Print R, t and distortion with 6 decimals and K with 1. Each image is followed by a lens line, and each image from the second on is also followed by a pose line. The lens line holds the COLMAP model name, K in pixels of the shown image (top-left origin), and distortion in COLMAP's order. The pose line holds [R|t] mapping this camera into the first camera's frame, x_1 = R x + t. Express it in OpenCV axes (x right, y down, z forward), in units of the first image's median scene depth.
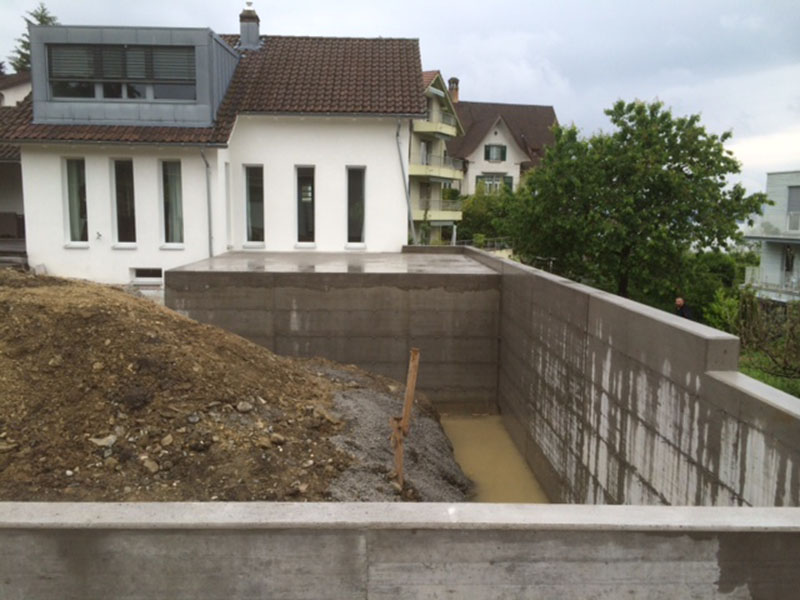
lens RADIAL K [[687.9, 0, 400.0], [0, 687.9, 300.0], [0, 0, 1]] dist [0.074428, -0.098361]
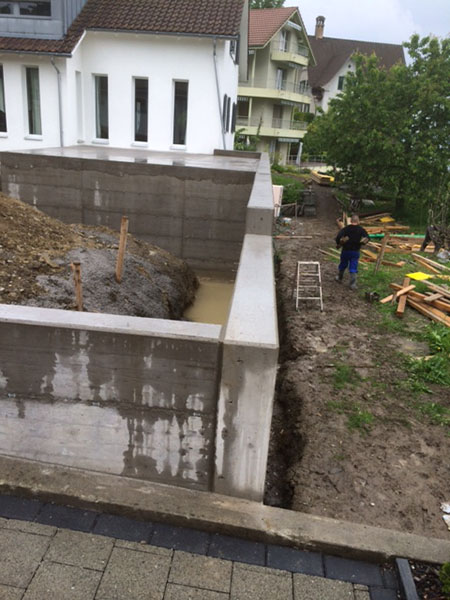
lens RADIAL K [[515.9, 0, 225.0], [0, 515.9, 300.0], [0, 0, 1]] dist [0.074428, -0.098361]
pose [[0.992610, 0.085495, -0.086119, 0.137073], [-0.068081, 0.979805, 0.188009, 0.013033], [0.100453, -0.180757, 0.978384, 0.019888]]
